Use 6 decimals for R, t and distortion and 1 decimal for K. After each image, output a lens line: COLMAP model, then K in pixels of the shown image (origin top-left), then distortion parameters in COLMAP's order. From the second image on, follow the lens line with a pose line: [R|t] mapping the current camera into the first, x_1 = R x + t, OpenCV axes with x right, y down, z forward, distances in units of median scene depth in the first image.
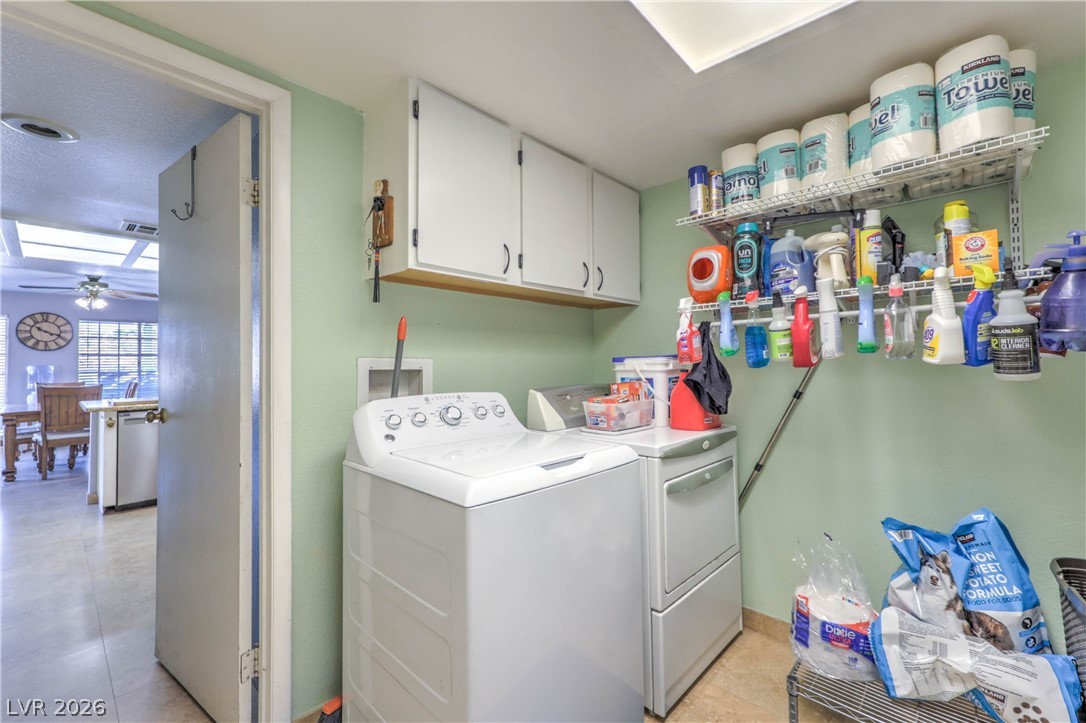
lens RADIAL K [[461.9, 0, 545.8], [0, 461.9, 353.2], [0, 0, 1]] dist [0.008722, 0.000128]
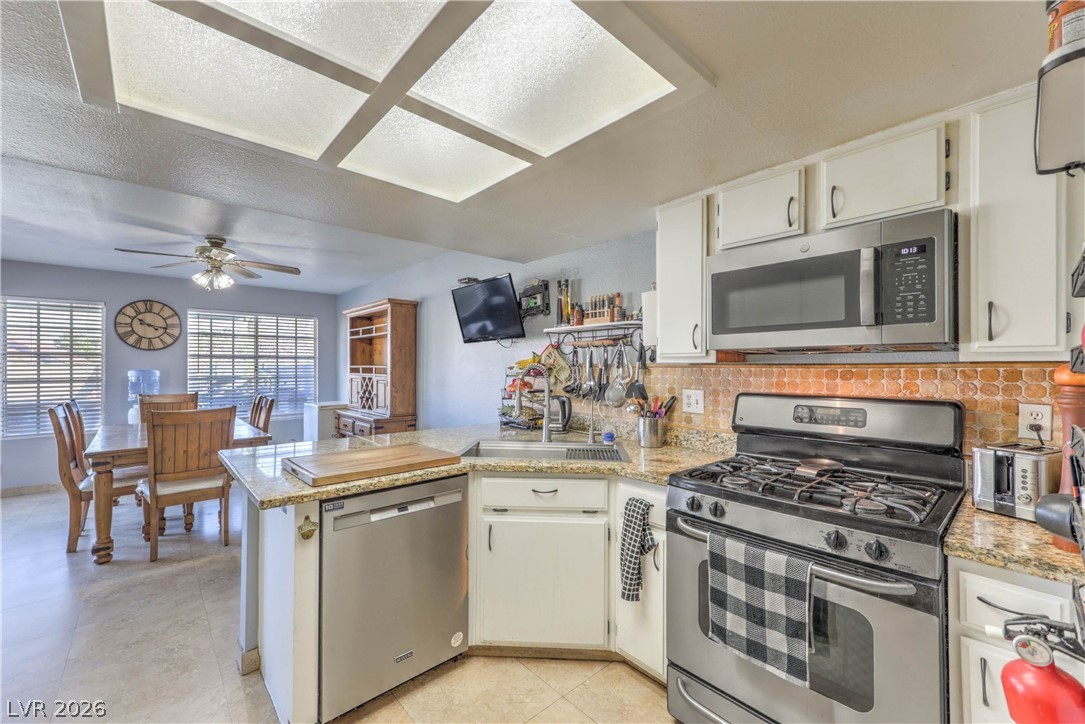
lens RADIAL K [[441.1, 0, 539.7], [0, 441.1, 366.1], [0, 0, 1]] dist [0.002612, 0.000189]
pose [[0.995935, 0.015131, -0.088794, -0.389056], [-0.013161, 0.999655, 0.022732, -0.004378], [0.089108, -0.021470, 0.995791, 0.351927]]
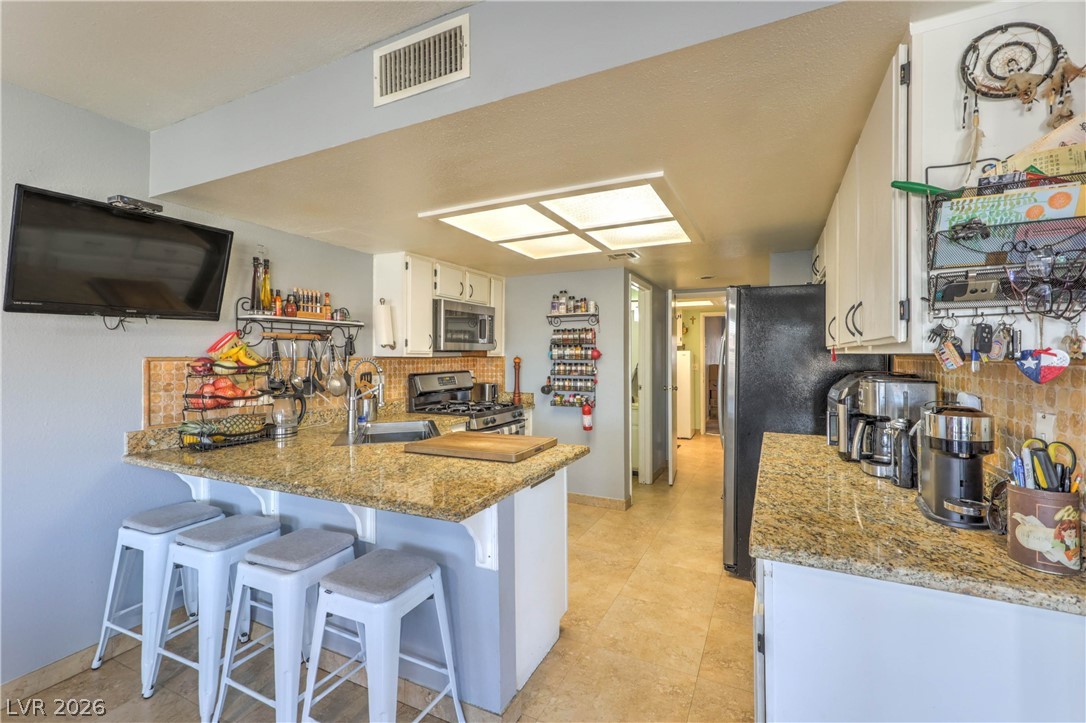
lens RADIAL K [[461.9, 0, 545.8], [0, 461.9, 353.2], [0, 0, 1]] dist [0.008722, 0.000128]
pose [[-0.297799, 0.017113, 0.954475, -0.840356], [-0.017737, 0.999568, -0.023455, 0.004383], [-0.954464, -0.023915, -0.297366, 0.668981]]
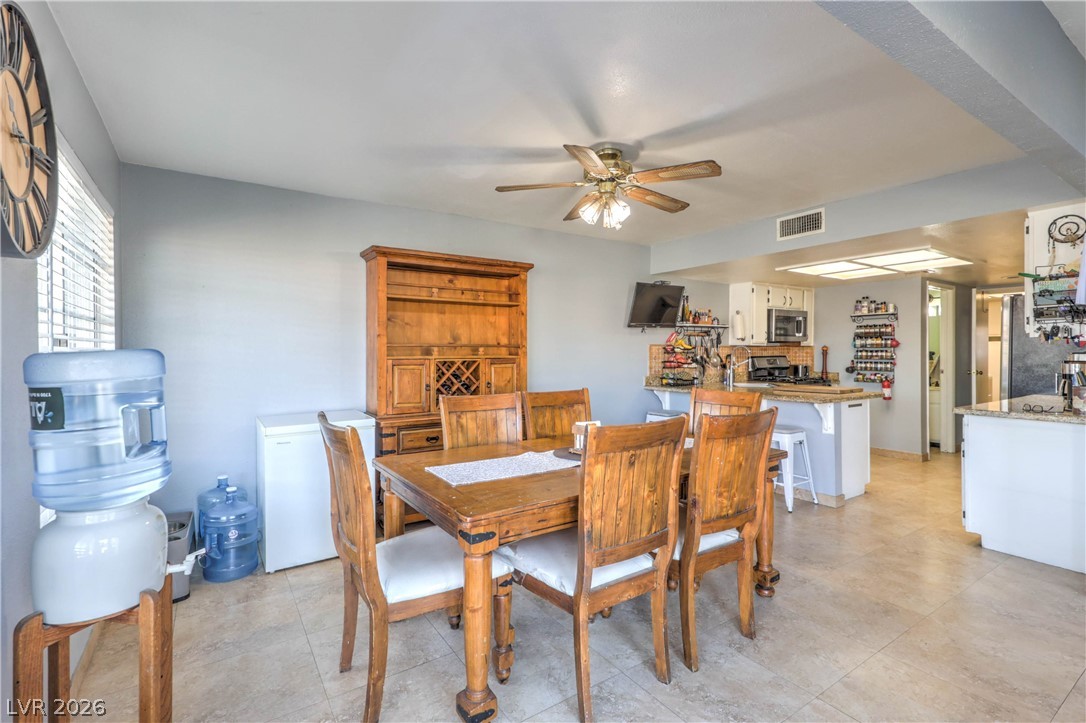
lens RADIAL K [[495.8, 0, 542.0], [0, 495.8, 351.8], [0, 0, 1]] dist [0.010239, -0.000149]
pose [[0.226557, 0.011269, 0.973933, -1.260000], [-0.025546, 0.999658, -0.005624, 0.025071], [-0.973663, -0.023606, 0.226768, 0.824973]]
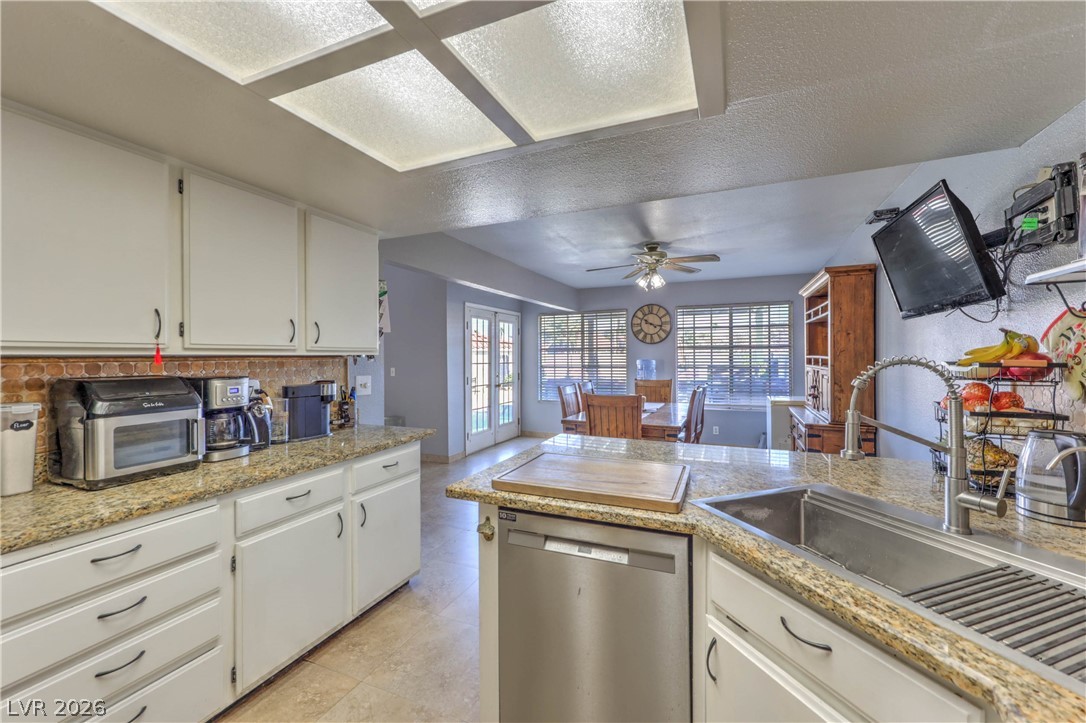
lens RADIAL K [[436.4, 0, 548.7], [0, 436.4, 356.4], [0, 0, 1]] dist [0.014996, 0.000143]
pose [[0.344947, 0.013765, -0.938521, -0.315285], [0.022126, 0.999495, 0.022791, -0.005065], [0.938361, -0.028627, 0.344469, 0.515972]]
